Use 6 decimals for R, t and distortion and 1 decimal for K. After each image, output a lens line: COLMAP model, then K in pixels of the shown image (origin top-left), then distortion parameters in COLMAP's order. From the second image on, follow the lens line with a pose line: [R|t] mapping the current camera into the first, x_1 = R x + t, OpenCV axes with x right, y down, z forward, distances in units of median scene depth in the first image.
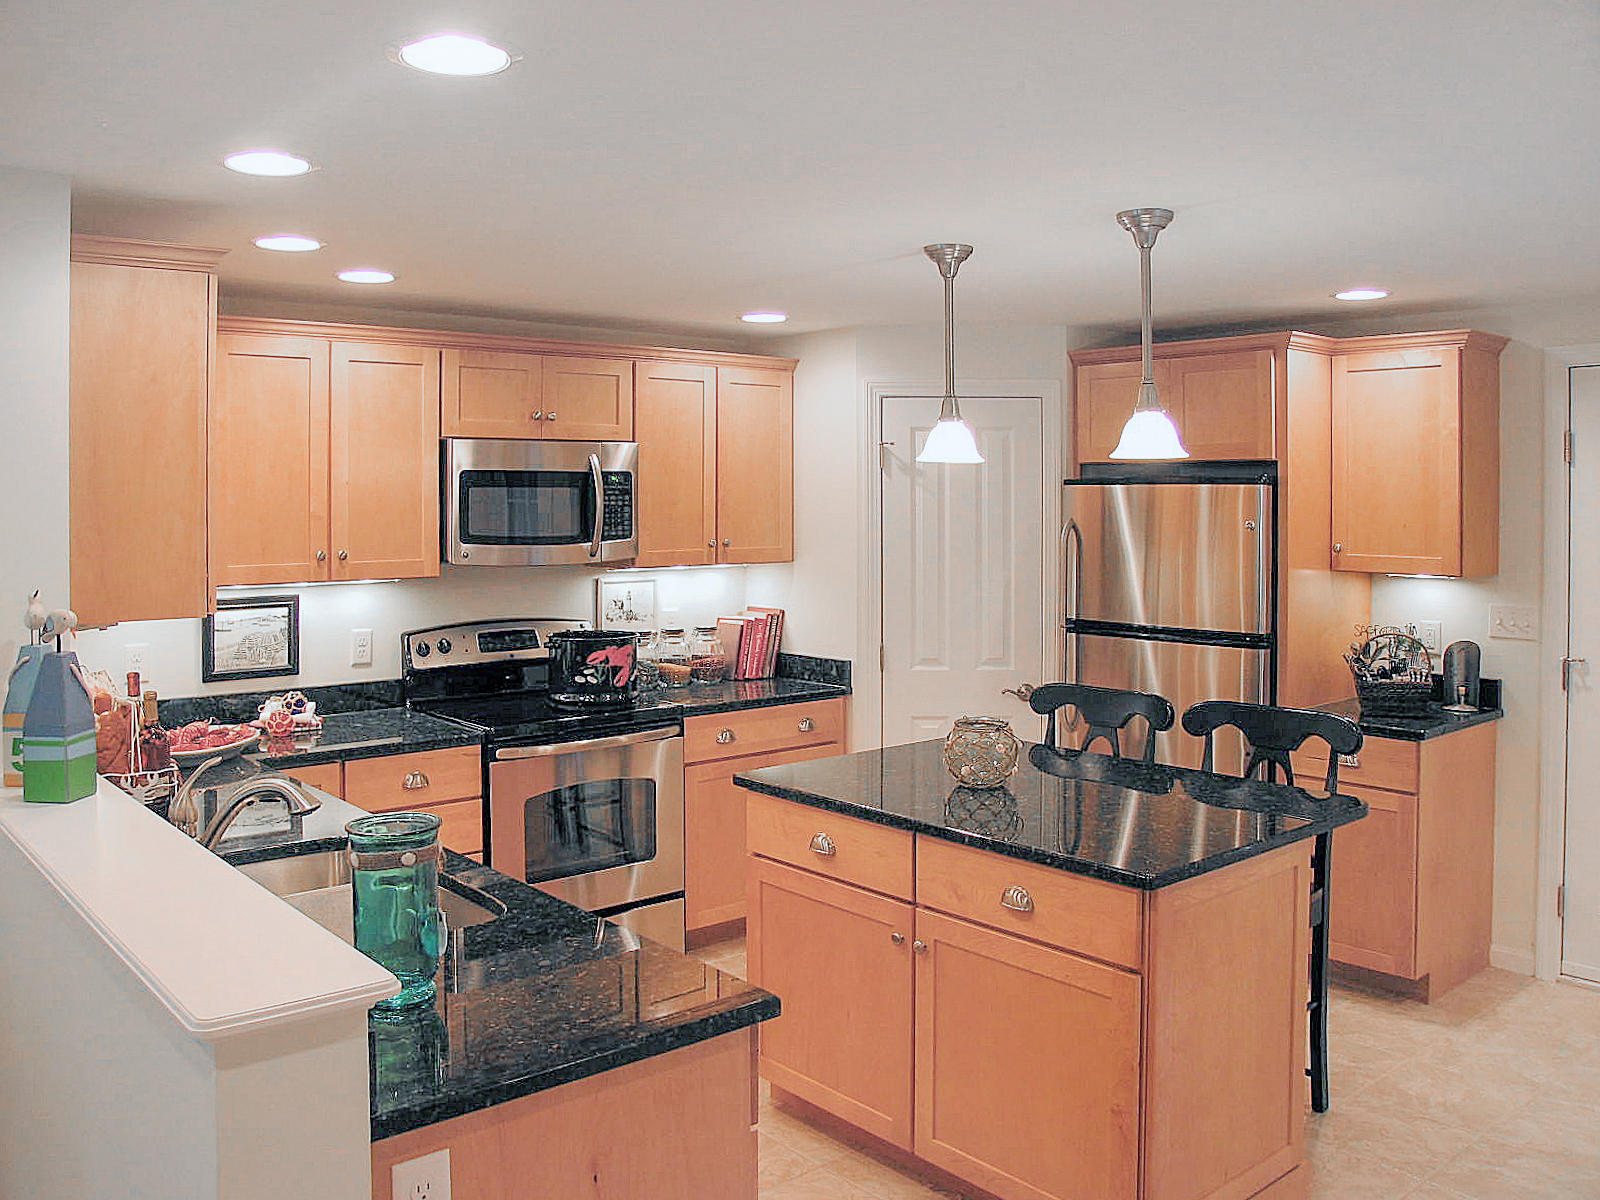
lens RADIAL K [[1423.7, 0, 798.2], [0, 1423.7, 610.9], [0, 0, 1]] dist [-0.088500, -0.018093]
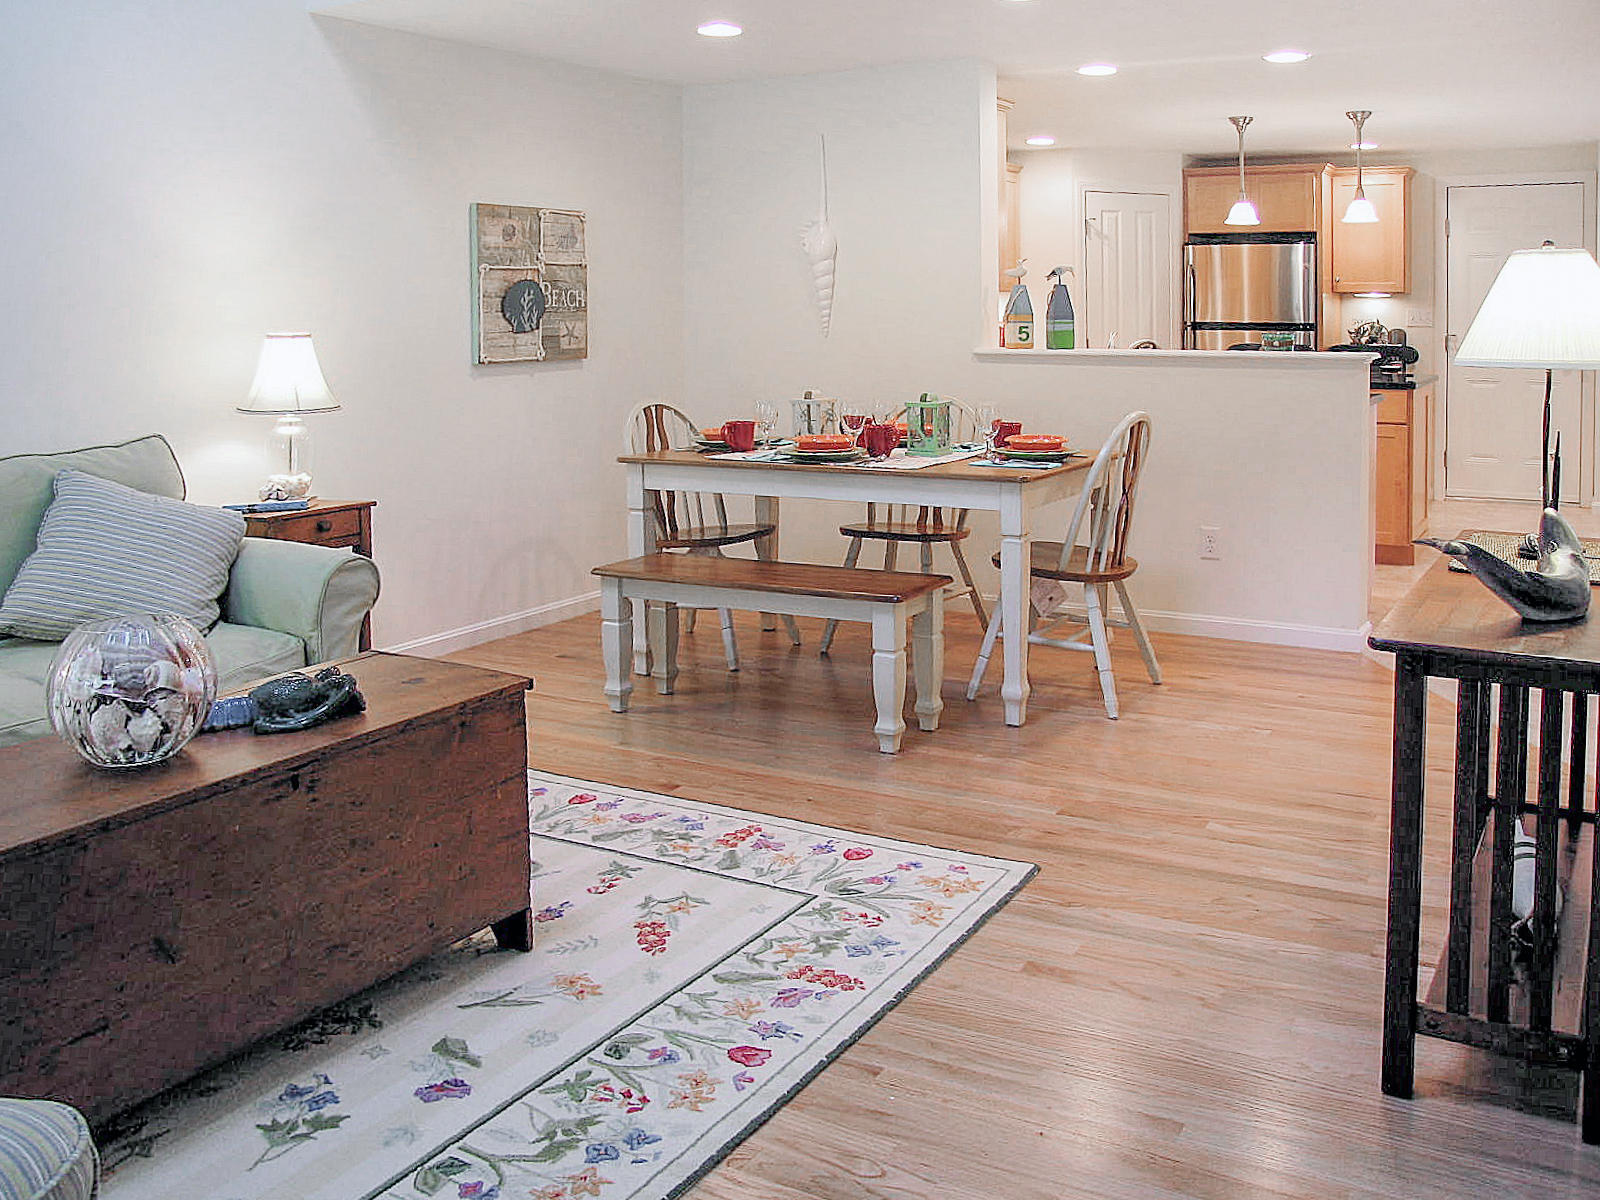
lens RADIAL K [[1423.7, 0, 798.9], [0, 1423.7, 603.0], [0, 0, 1]] dist [-0.088500, -0.018093]
pose [[0.951456, -0.066516, 0.300512, -0.899015], [0.027219, 0.990727, 0.133114, 0.116466], [-0.306579, -0.118472, 0.944443, -0.610116]]
